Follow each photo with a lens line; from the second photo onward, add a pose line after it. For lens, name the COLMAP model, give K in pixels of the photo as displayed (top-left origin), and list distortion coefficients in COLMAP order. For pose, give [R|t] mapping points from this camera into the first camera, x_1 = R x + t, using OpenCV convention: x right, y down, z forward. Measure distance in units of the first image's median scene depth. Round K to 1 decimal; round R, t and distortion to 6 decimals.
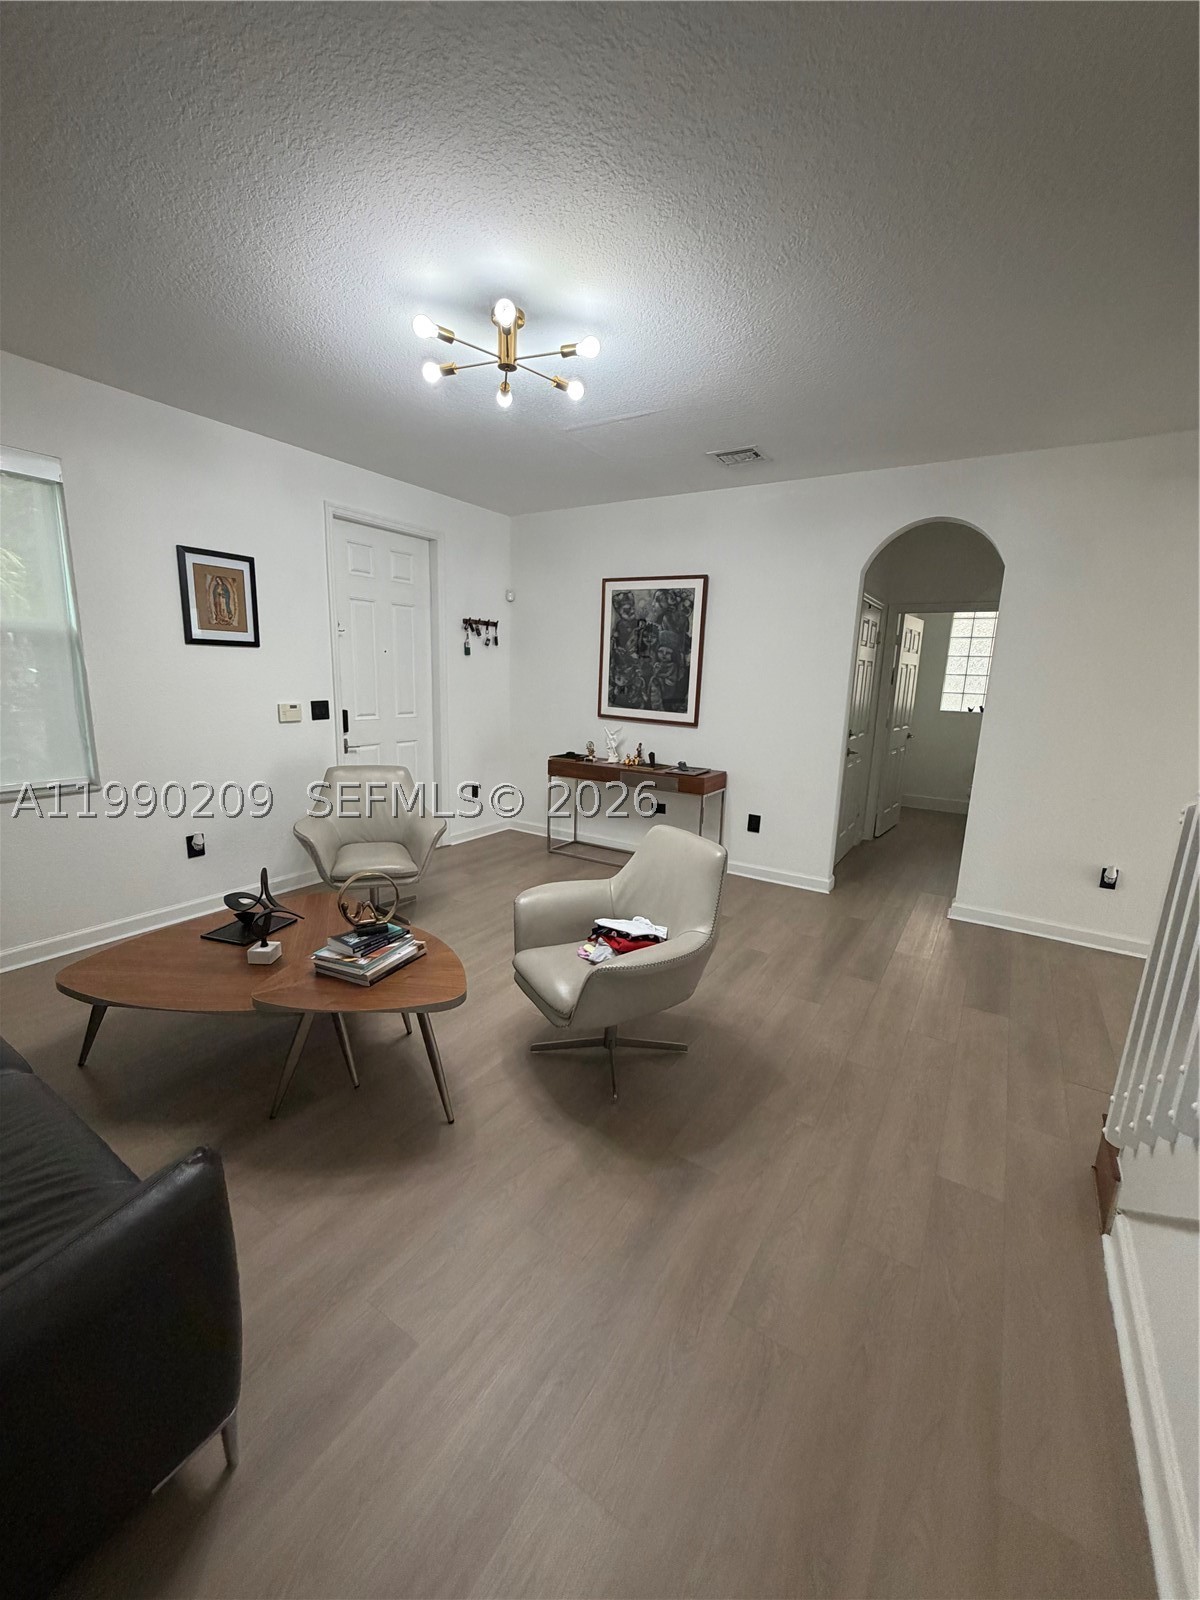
lens RADIAL K [[637.2, 0, 600.7], [0, 637.2, 796.5], [0, 0, 1]] dist [0.001404, 0.000115]
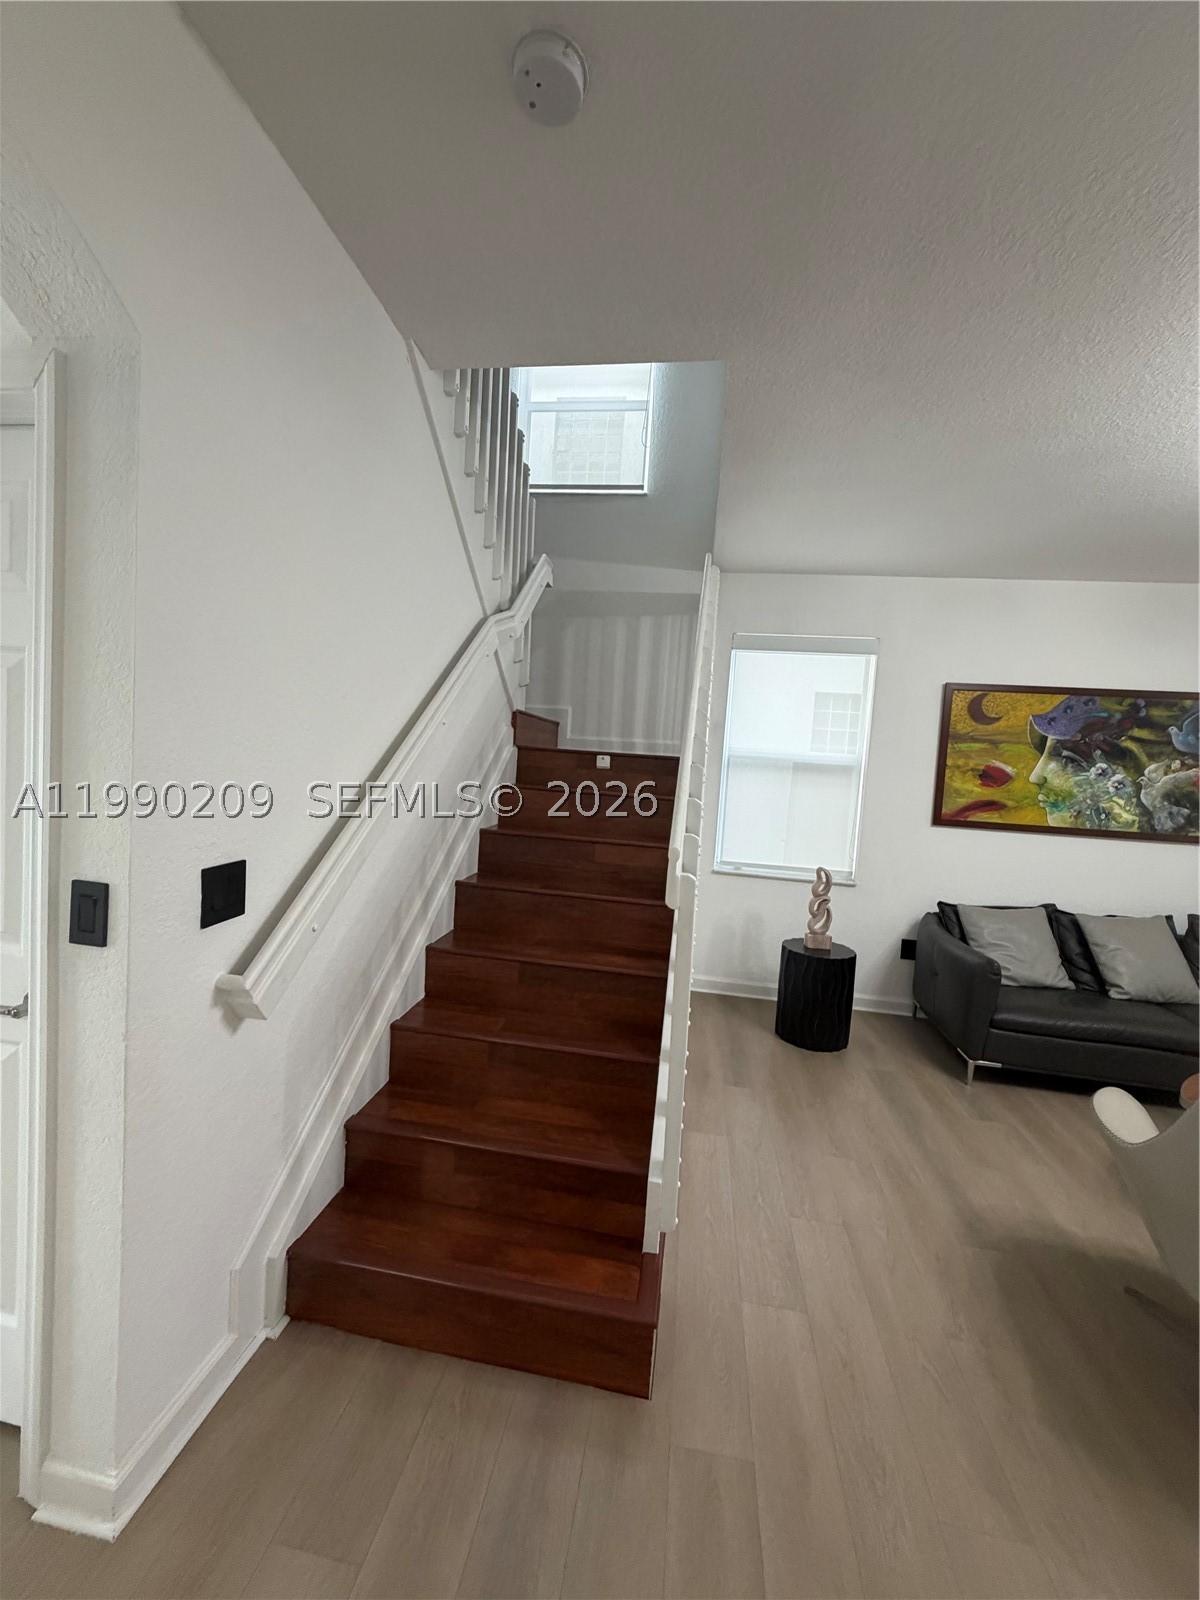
lens RADIAL K [[637.2, 0, 600.7], [0, 637.2, 796.5], [0, 0, 1]] dist [0.001404, 0.000115]
pose [[-0.908497, -0.067473, -0.412408, 0.655138], [-0.173663, 0.958586, 0.225732, -0.145235], [0.380098, 0.276697, -0.882590, 0.798835]]
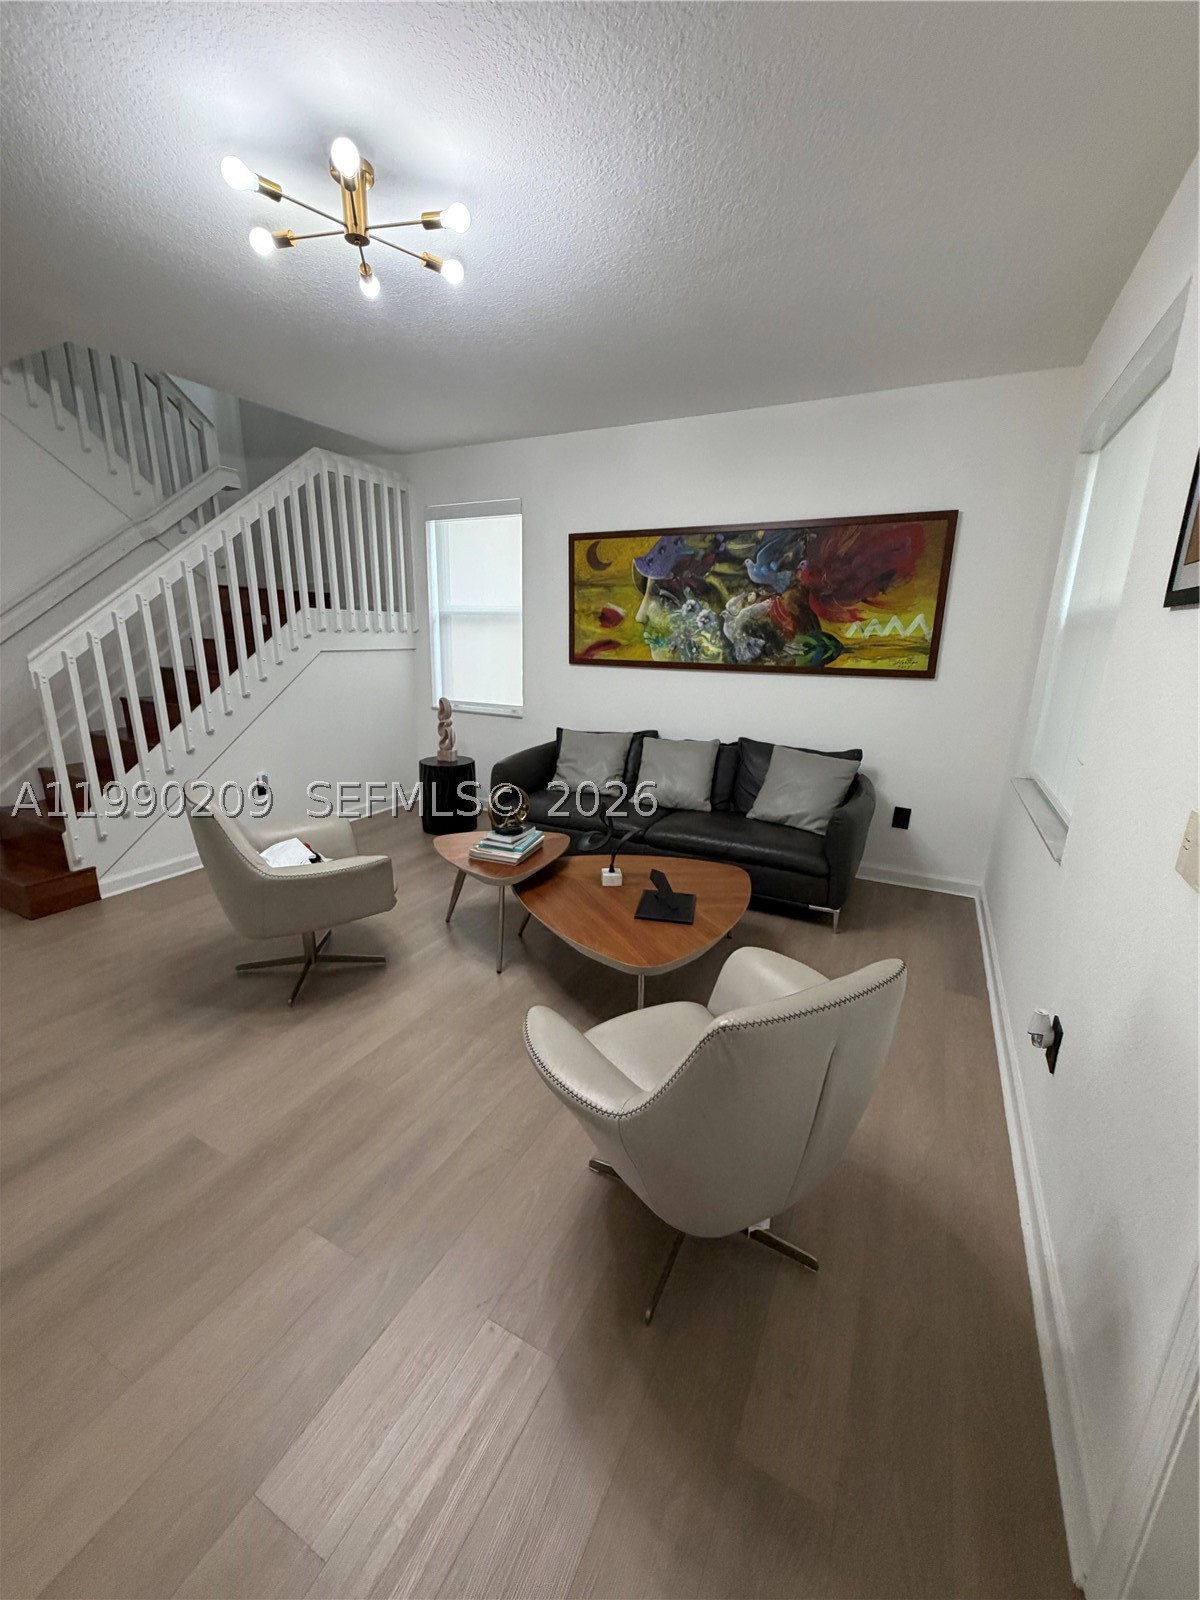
lens RADIAL K [[637.2, 0, 600.7], [0, 637.2, 796.5], [0, 0, 1]] dist [0.001404, 0.000115]
pose [[-0.993684, -0.027305, -0.108844, -0.255761], [-0.072361, 0.897265, 0.435522, -0.273128], [0.085770, 0.440647, -0.893574, 1.329810]]
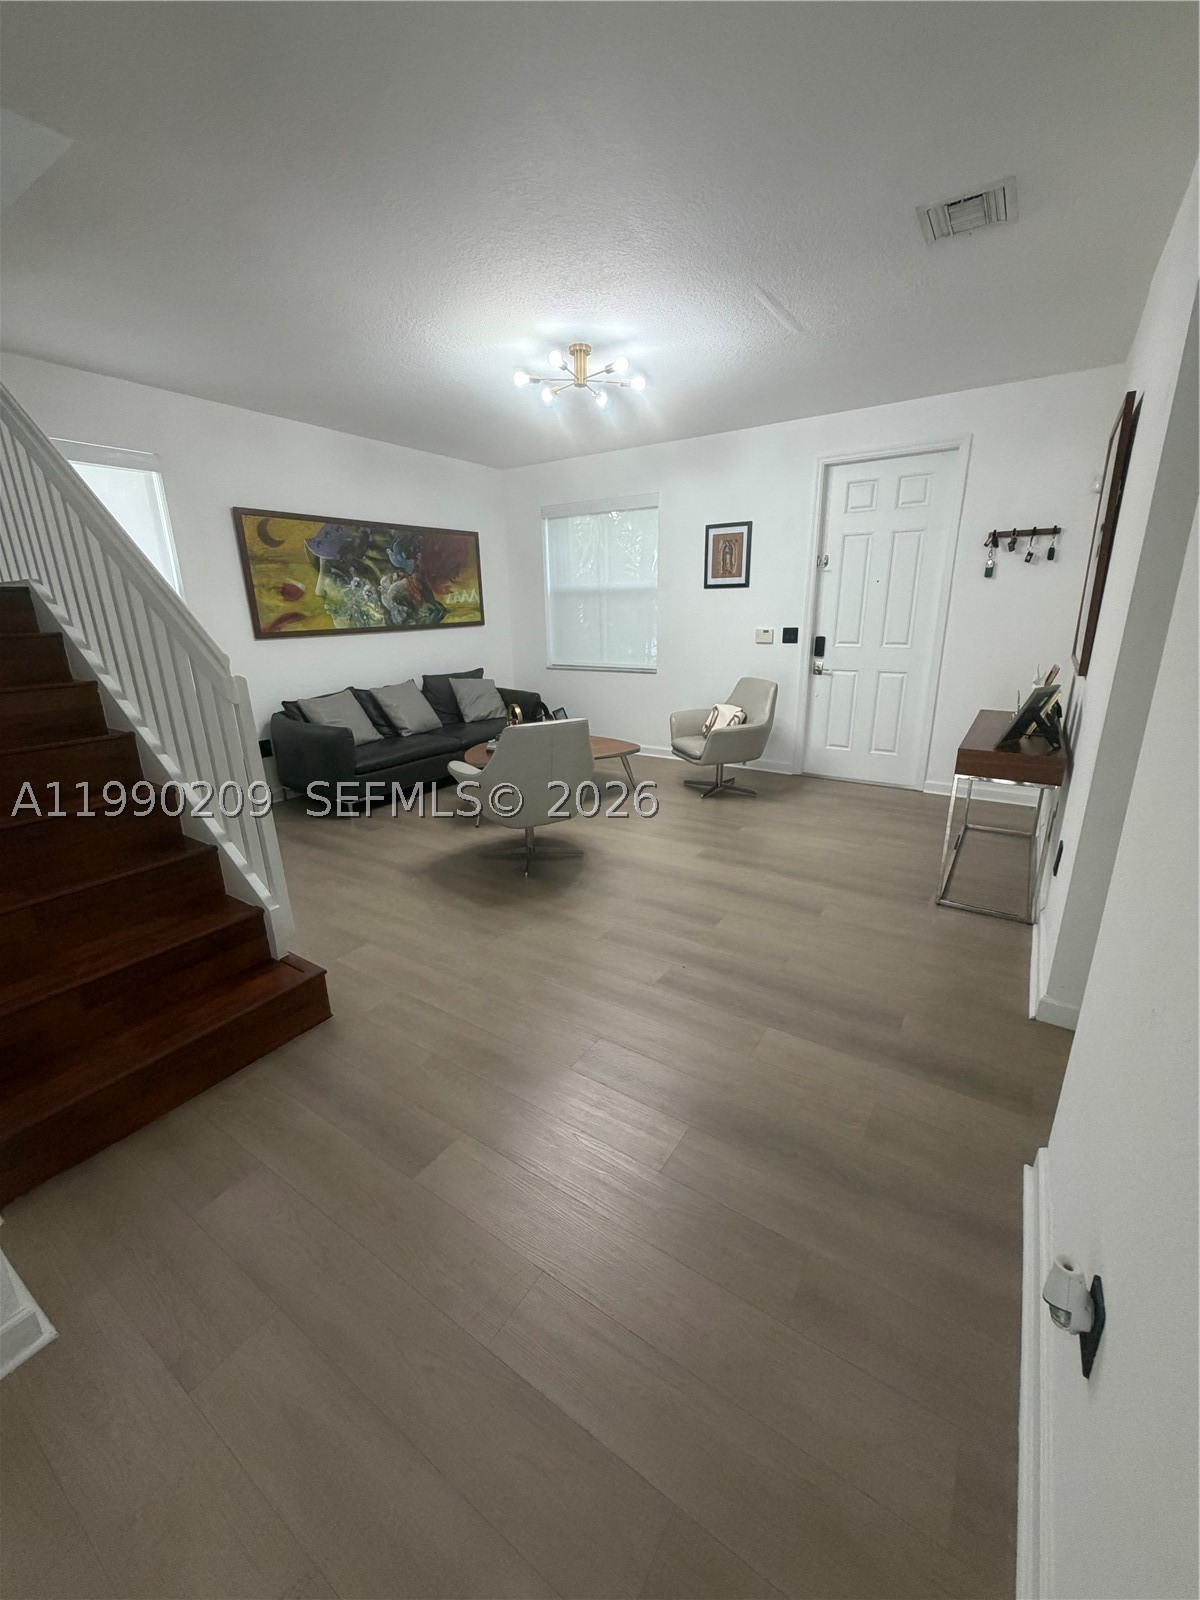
lens RADIAL K [[633.2, 0, 600.0], [0, 633.2, 800.0], [0, 0, 1]] dist [-0.001204, 0.000034]
pose [[-0.017789, 0.262125, -0.964870, 0.979168], [-0.181305, 0.948178, 0.260933, -0.099529], [0.983266, 0.179578, 0.030658, 0.757951]]
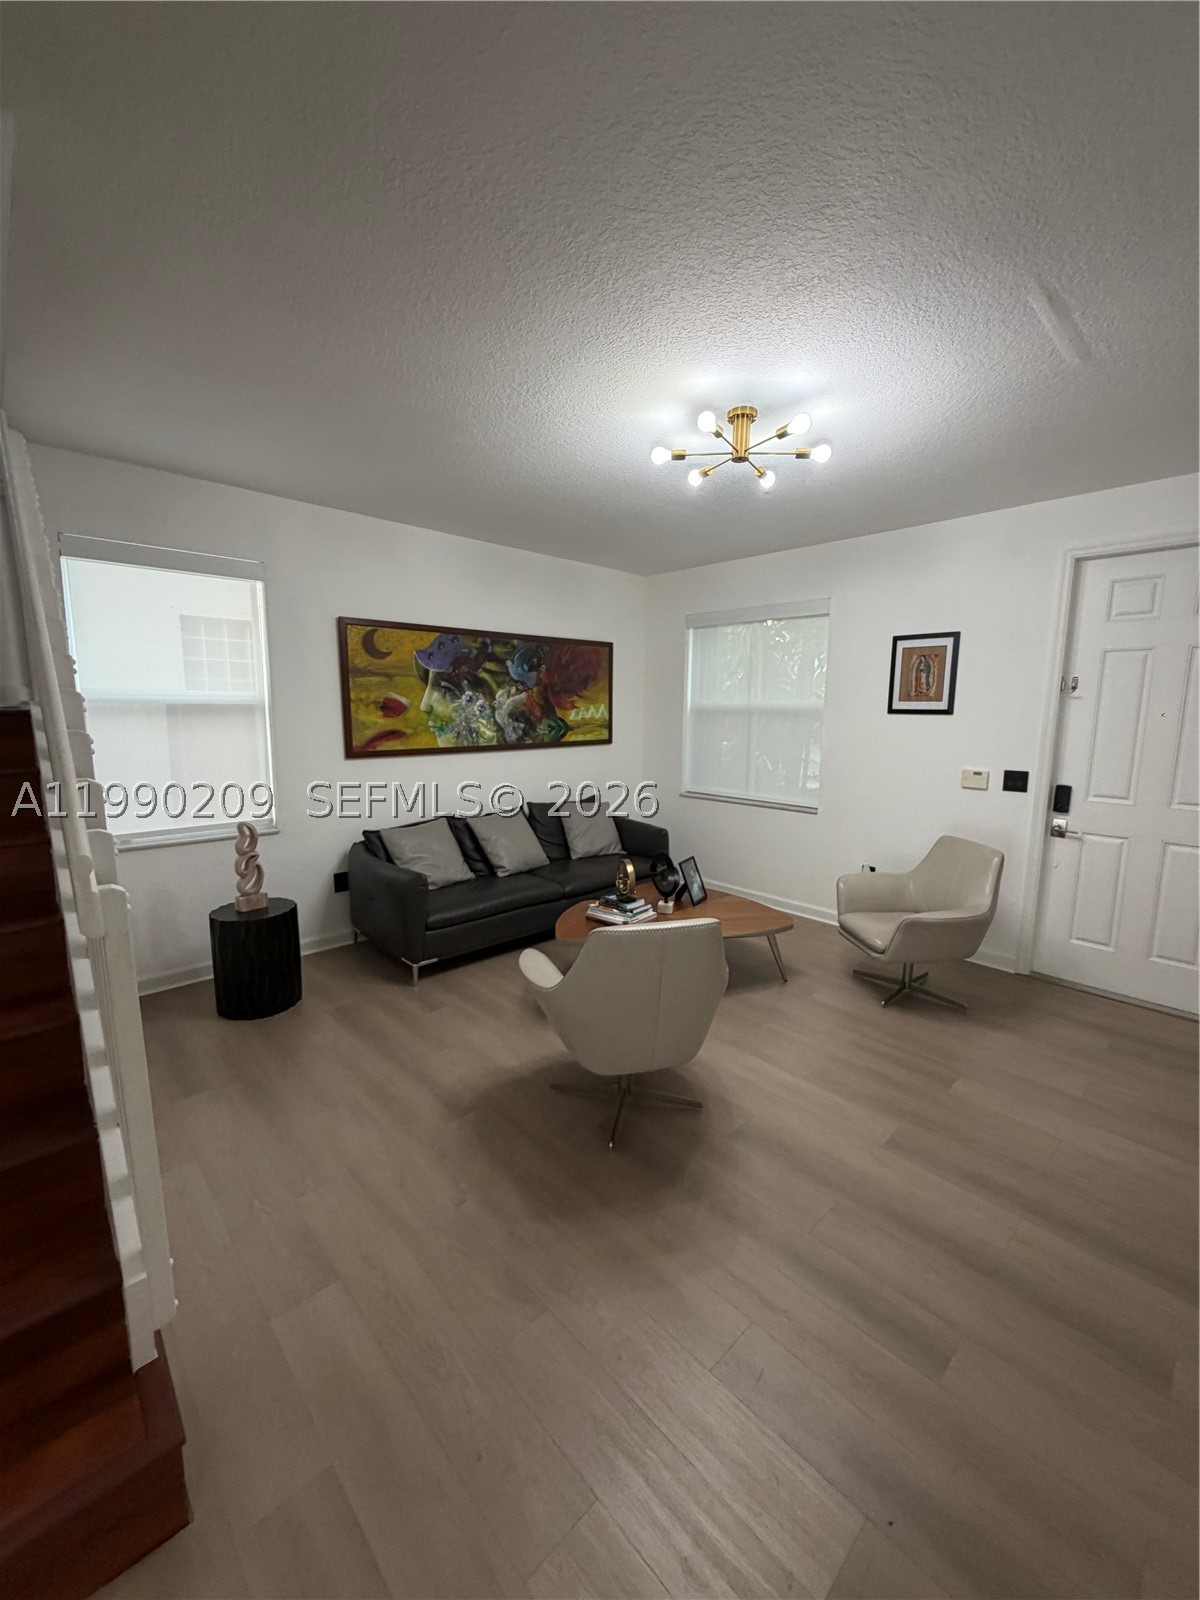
lens RADIAL K [[635.4, 0, 602.4], [0, 635.4, 799.4], [0, 0, 1]] dist [-0.001054, -0.000056]
pose [[-0.237130, 0.104951, -0.965792, 0.661655], [-0.208543, 0.965472, 0.156120, -0.149233], [0.948830, 0.238430, -0.207056, 0.738017]]
